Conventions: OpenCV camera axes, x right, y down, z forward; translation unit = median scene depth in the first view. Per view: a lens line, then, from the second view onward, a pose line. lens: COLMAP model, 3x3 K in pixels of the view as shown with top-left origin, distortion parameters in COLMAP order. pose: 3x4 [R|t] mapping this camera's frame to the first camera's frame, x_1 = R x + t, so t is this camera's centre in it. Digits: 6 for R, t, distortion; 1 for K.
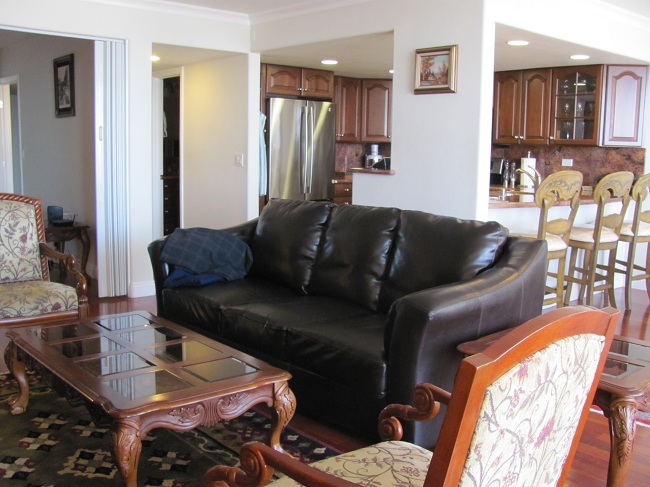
lens RADIAL K [[683.2, 0, 333.3], [0, 683.2, 244.5], [0, 0, 1]] dist [-0.222518, 0.292029]
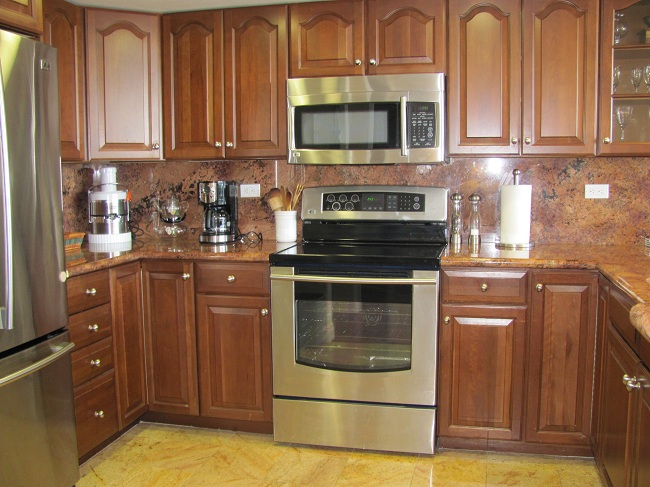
lens RADIAL K [[683.2, 0, 333.3], [0, 683.2, 244.5], [0, 0, 1]] dist [-0.222518, 0.292029]
pose [[0.818931, -0.086786, 0.567291, -0.085206], [0.101612, 0.994809, 0.005504, -0.106425], [-0.564824, 0.053136, 0.823499, 0.709689]]
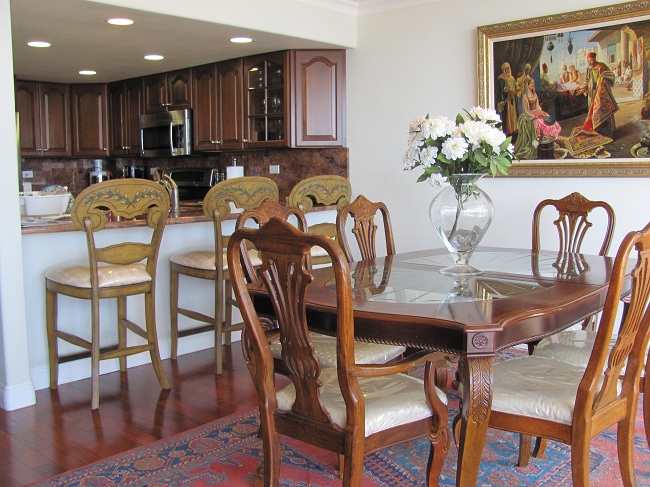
lens RADIAL K [[683.2, 0, 333.3], [0, 683.2, 244.5], [0, 0, 1]] dist [-0.222518, 0.292029]
pose [[0.991651, -0.041962, 0.121933, 0.315600], [0.044737, 0.998796, -0.020110, -0.008022], [-0.120943, 0.025397, 0.992335, 0.143250]]
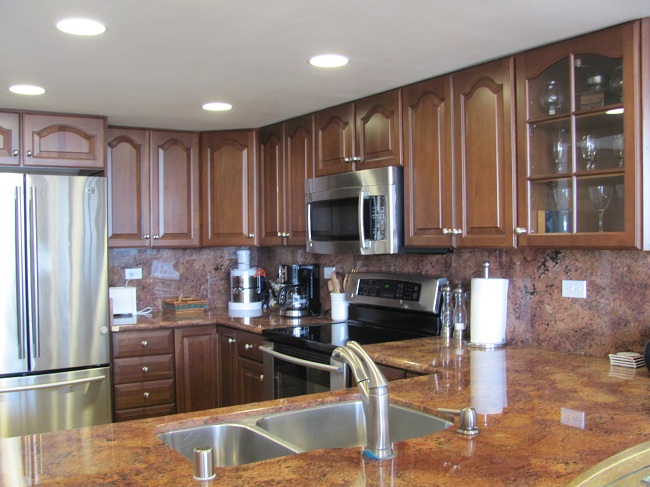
lens RADIAL K [[683.2, 0, 333.3], [0, 683.2, 244.5], [0, 0, 1]] dist [-0.222518, 0.292029]
pose [[0.990119, -0.028476, -0.137306, 0.262770], [0.010895, 0.991827, -0.127127, -0.099901], [0.139804, 0.124375, 0.982337, 0.580190]]
